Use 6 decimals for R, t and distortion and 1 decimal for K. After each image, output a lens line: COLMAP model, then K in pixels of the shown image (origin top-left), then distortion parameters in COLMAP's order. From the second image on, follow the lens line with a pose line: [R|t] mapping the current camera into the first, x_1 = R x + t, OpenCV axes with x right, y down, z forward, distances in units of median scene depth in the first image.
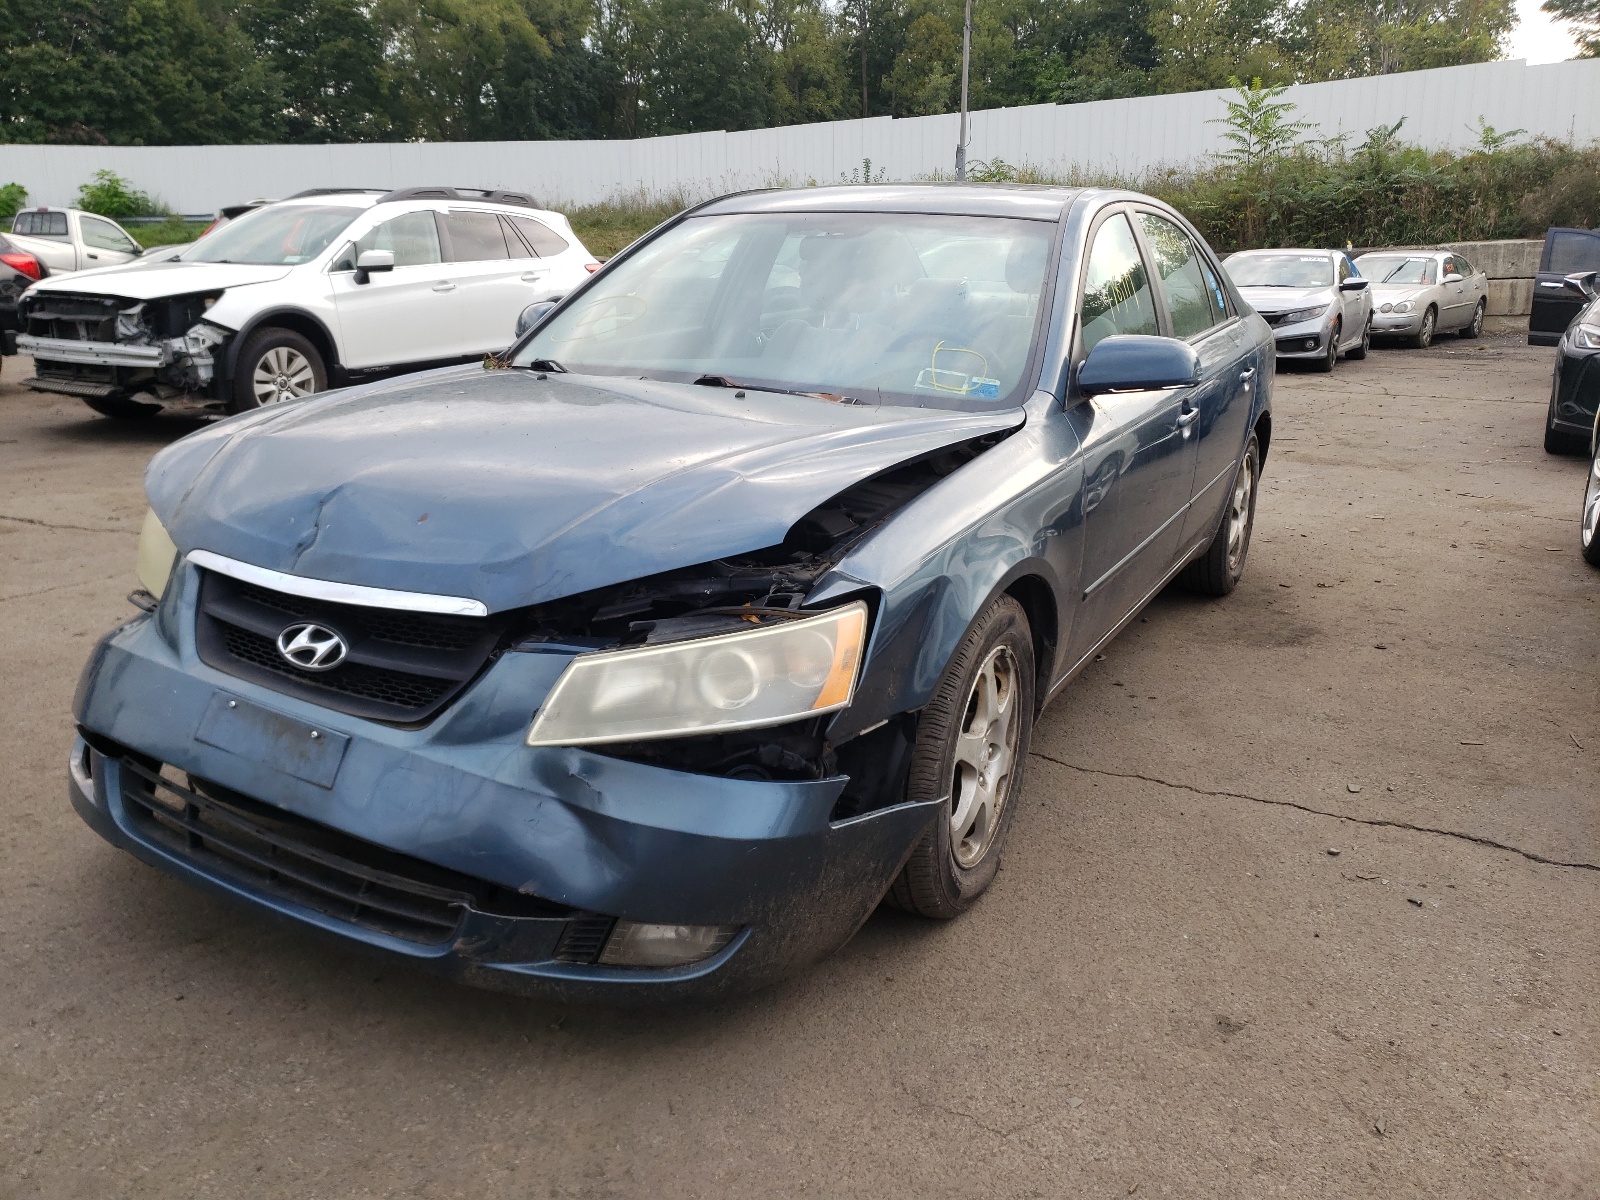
lens RADIAL K [[1235.7, 0, 804.1], [0, 1235.7, 614.6], [0, 0, 1]] dist [0.003007, 0.004739]
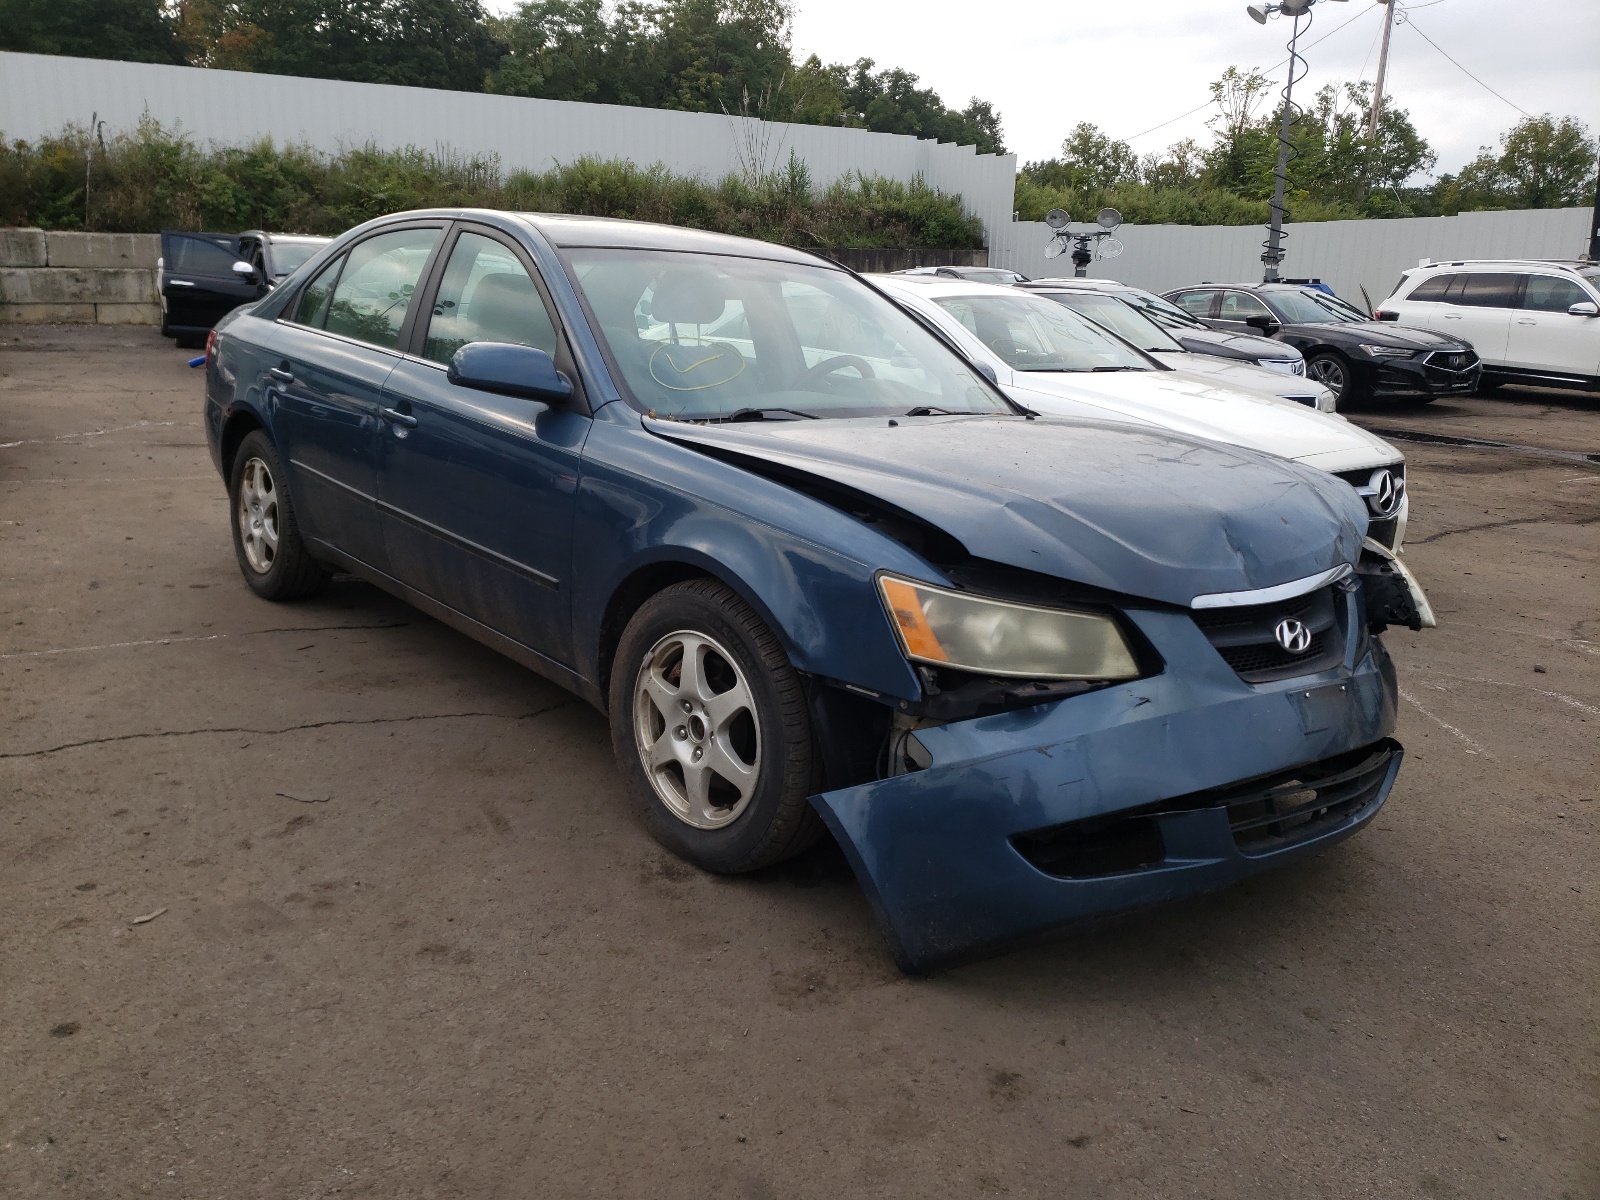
lens RADIAL K [[1235.7, 0, 796.8], [0, 1235.7, 589.3], [0, 0, 1]] dist [0.003007, 0.004739]
pose [[0.346213, -0.204707, 0.915550, -0.895602], [0.209610, 0.968112, 0.137195, -0.156907], [-0.914440, 0.144410, 0.378082, 0.504958]]
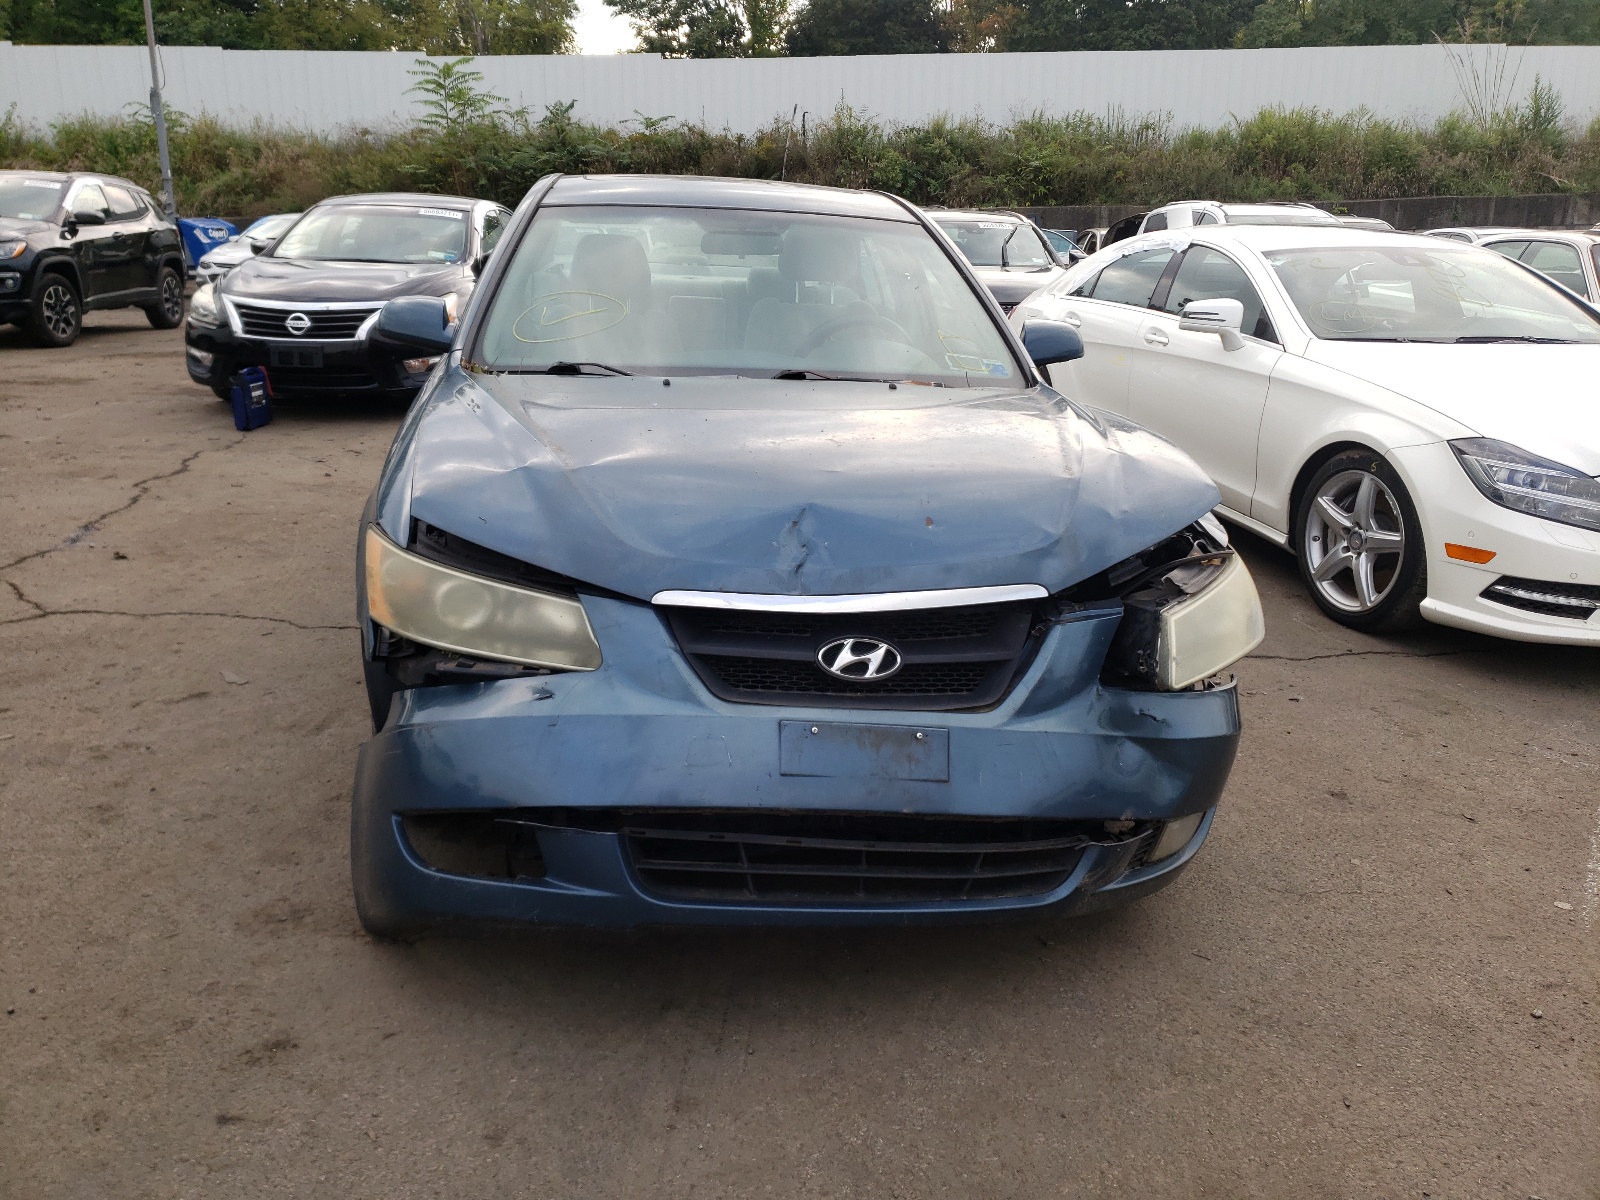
lens RADIAL K [[1235.7, 0, 797.8], [0, 1235.7, 599.2], [0, 0, 1]] dist [0.003007, 0.004739]
pose [[0.786645, -0.161684, 0.595859, -0.536709], [0.149341, 0.986272, 0.070463, -0.053178], [-0.599071, 0.033557, 0.799992, 0.108310]]
